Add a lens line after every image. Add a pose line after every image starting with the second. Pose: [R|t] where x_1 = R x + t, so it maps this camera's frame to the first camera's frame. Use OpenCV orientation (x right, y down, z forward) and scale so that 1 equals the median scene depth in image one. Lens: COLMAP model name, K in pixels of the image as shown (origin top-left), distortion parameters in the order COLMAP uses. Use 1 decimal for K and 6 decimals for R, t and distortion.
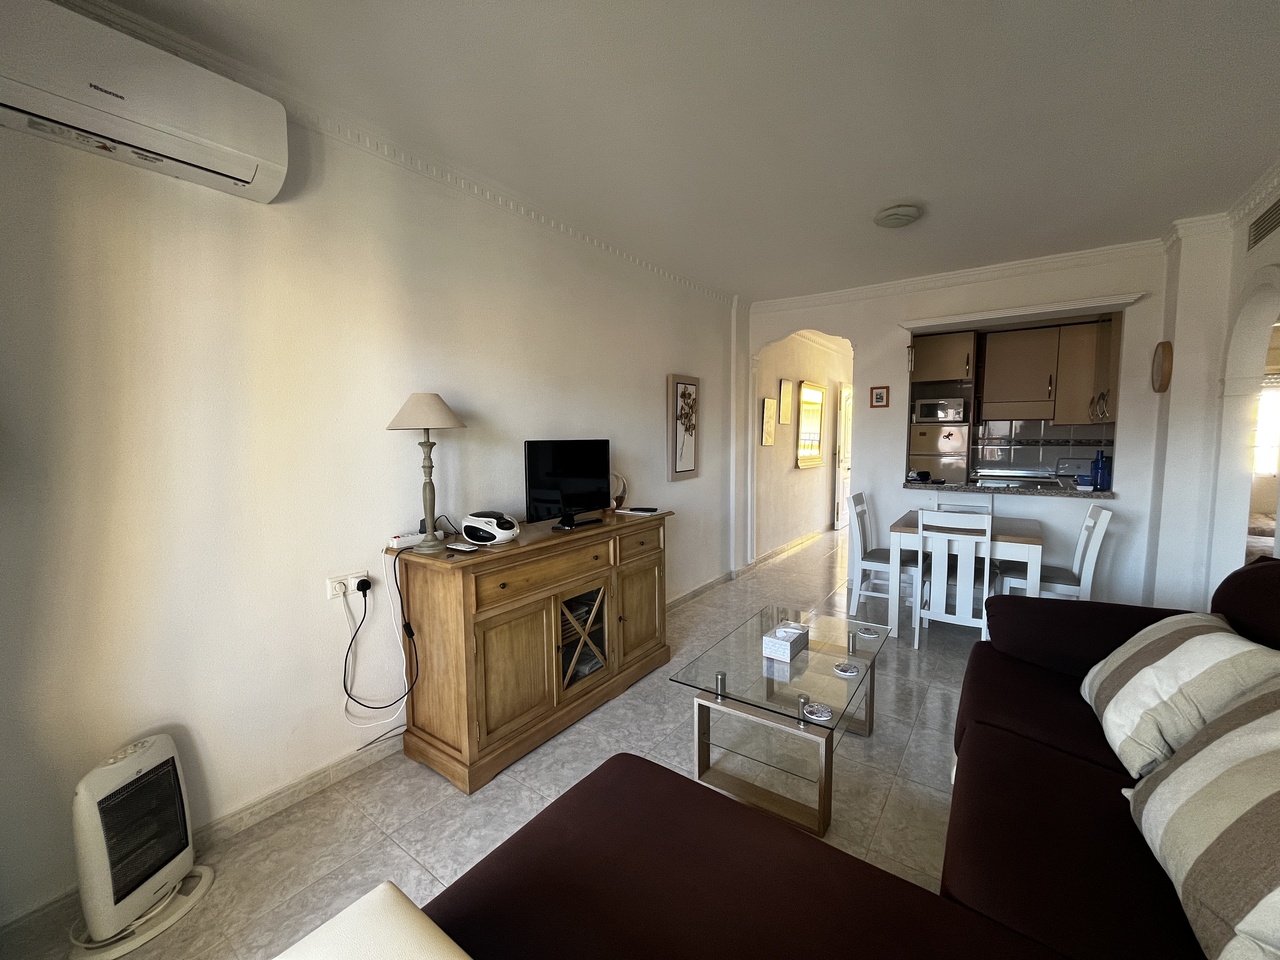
lens RADIAL K [[514.2, 0, 645.3], [0, 514.2, 482.5], [0, 0, 1]] dist [-0.003185, -0.000302]
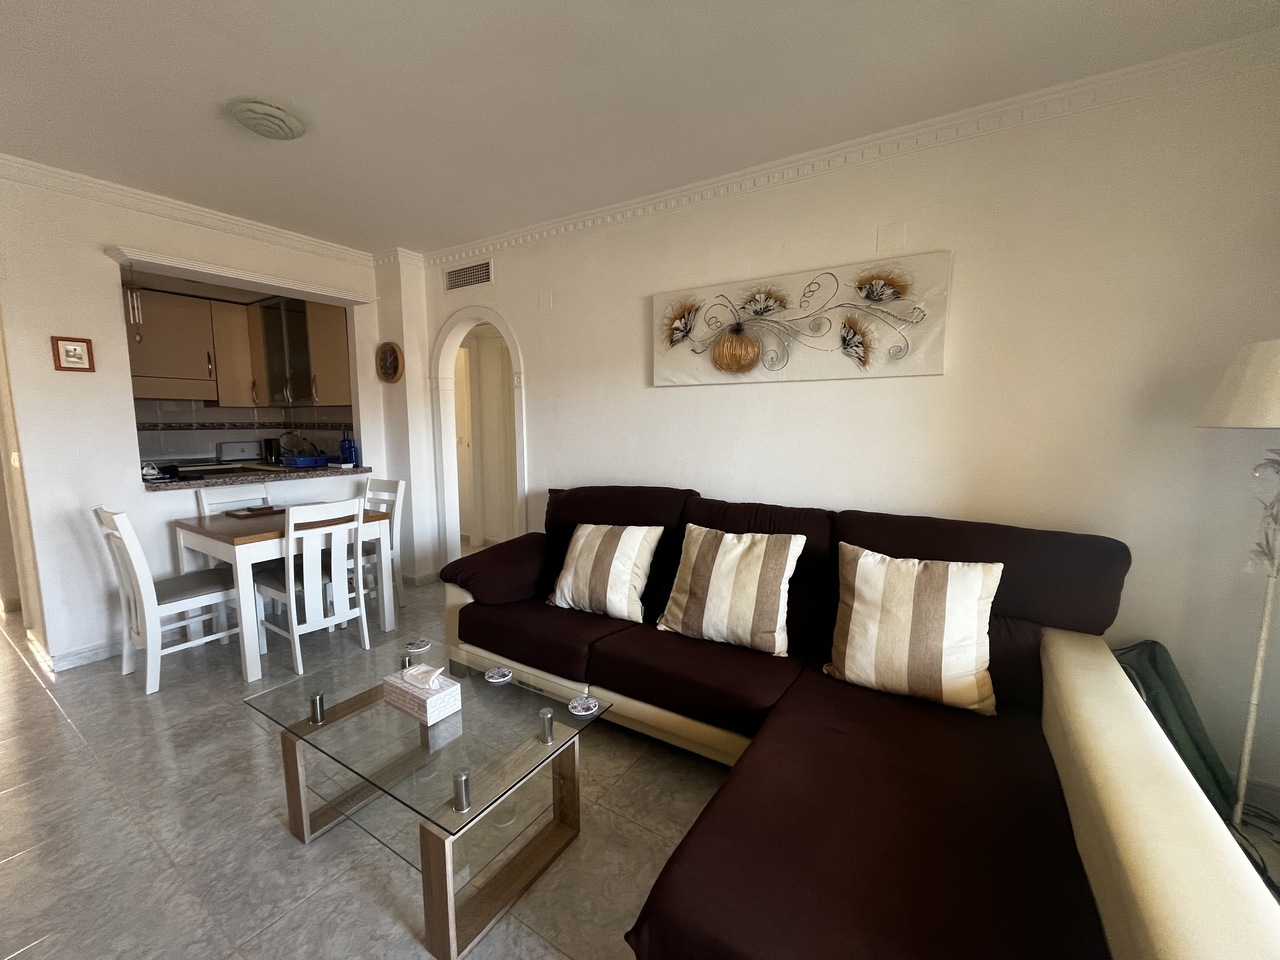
lens RADIAL K [[514.2, 0, 642.3], [0, 514.2, 481.2], [0, 0, 1]] dist [-0.003185, -0.000302]
pose [[-0.055050, -0.114144, 0.991938, -0.322132], [0.089353, 0.988895, 0.118752, -0.037001], [-0.994478, 0.095170, -0.044240, 0.515038]]
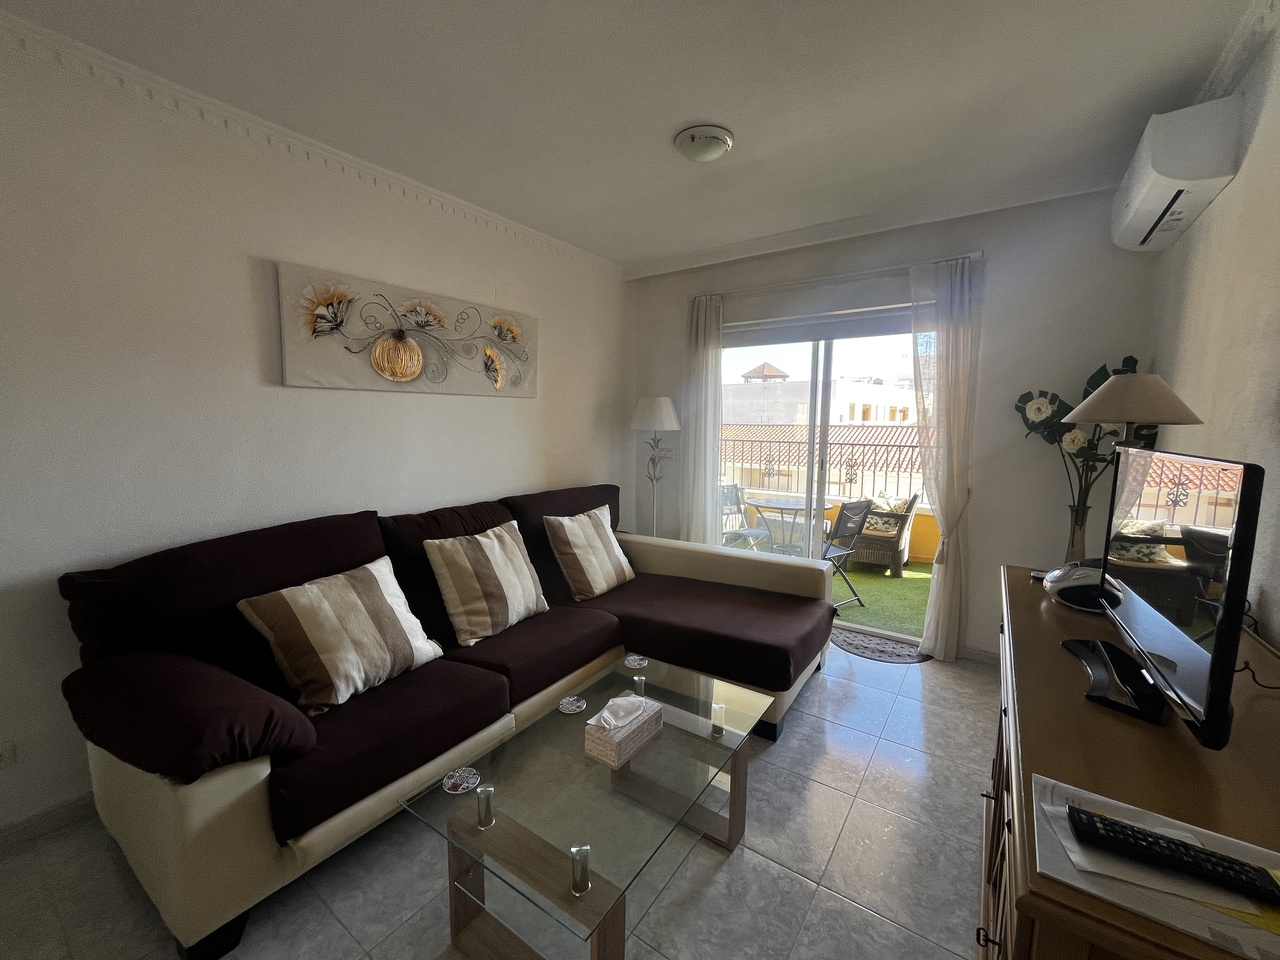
lens RADIAL K [[514.2, 0, 643.4], [0, 514.2, 483.1], [0, 0, 1]] dist [-0.003185, -0.000302]
pose [[-0.999837, 0.000082, -0.018081, 0.196440], [-0.003737, 0.977459, 0.211094, -0.120335], [0.017690, 0.211127, -0.977299, 1.195131]]
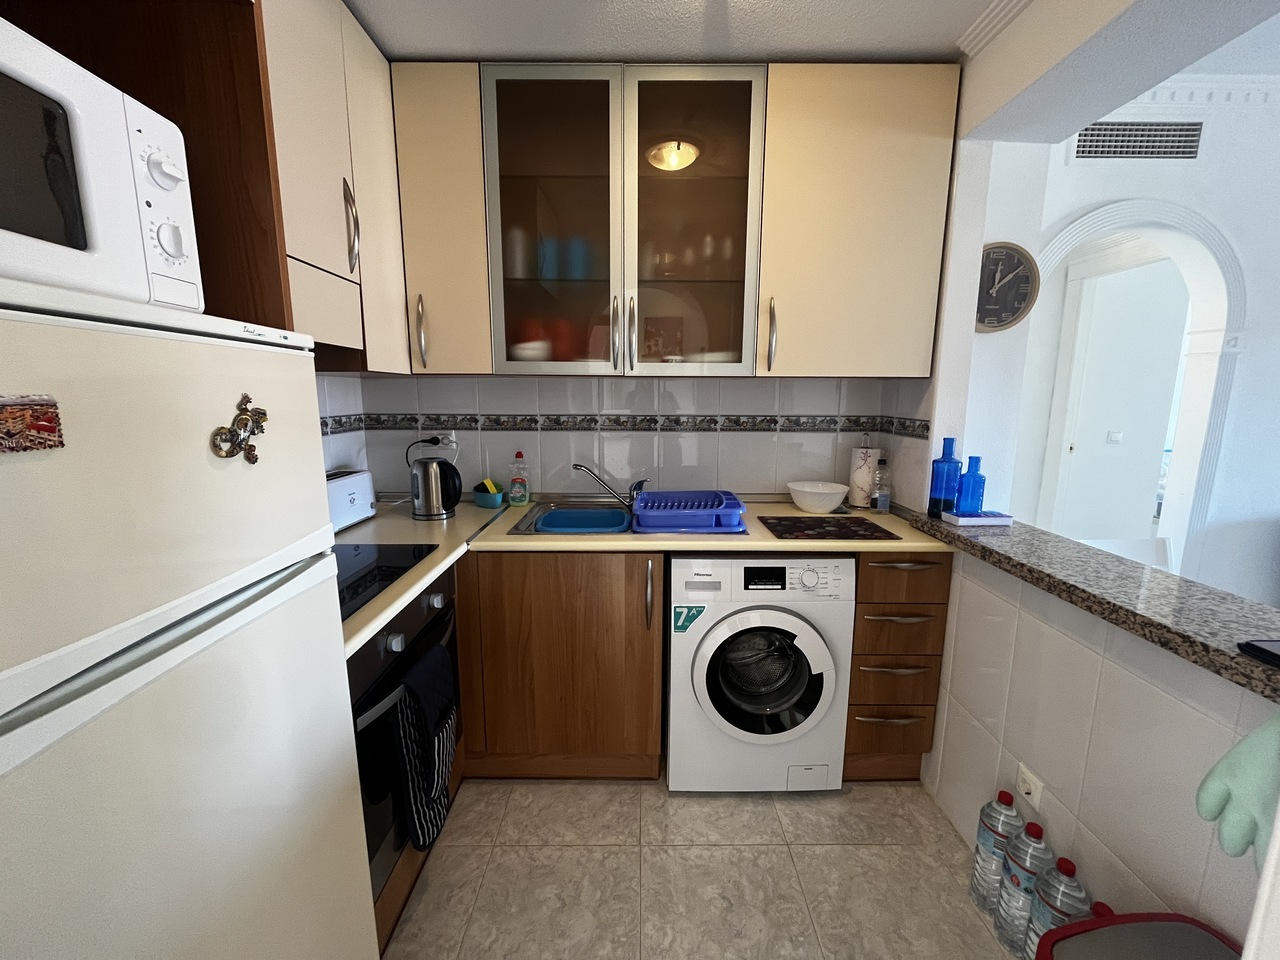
lens RADIAL K [[514.2, 0, 639.4], [0, 514.2, 478.7], [0, 0, 1]] dist [-0.003185, -0.000302]
pose [[-0.587869, -0.129027, 0.798600, 0.823048], [0.074746, 0.974311, 0.212439, -0.182857], [-0.805496, 0.184578, -0.563123, 1.855483]]
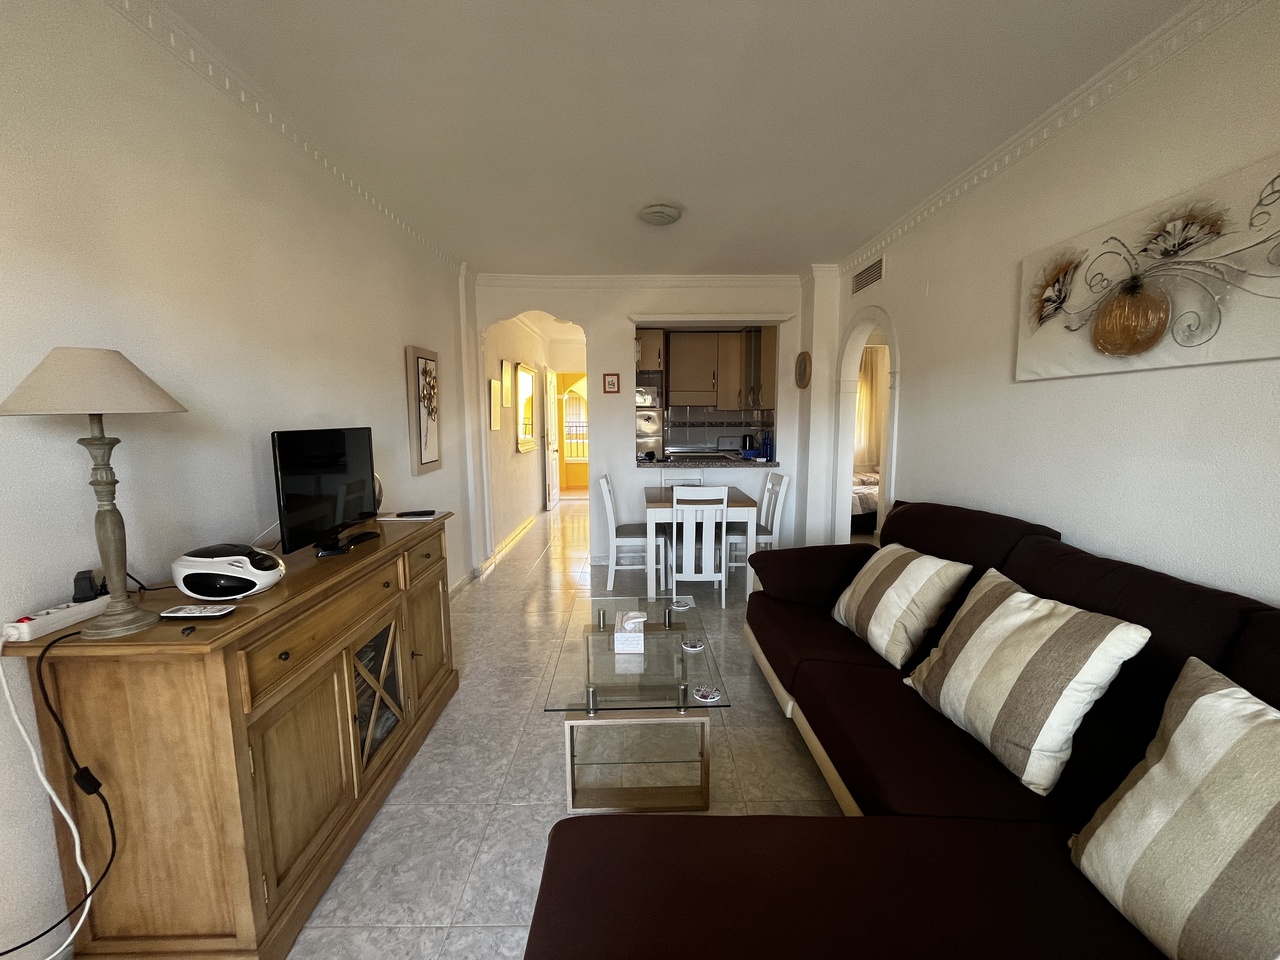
lens RADIAL K [[514.2, 0, 644.0], [0, 514.2, 481.2], [0, 0, 1]] dist [-0.003185, -0.000302]
pose [[0.804391, -0.073114, 0.589585, -0.195076], [0.053753, 0.997285, 0.050335, -0.020087], [-0.591664, -0.008797, 0.806137, 0.144197]]
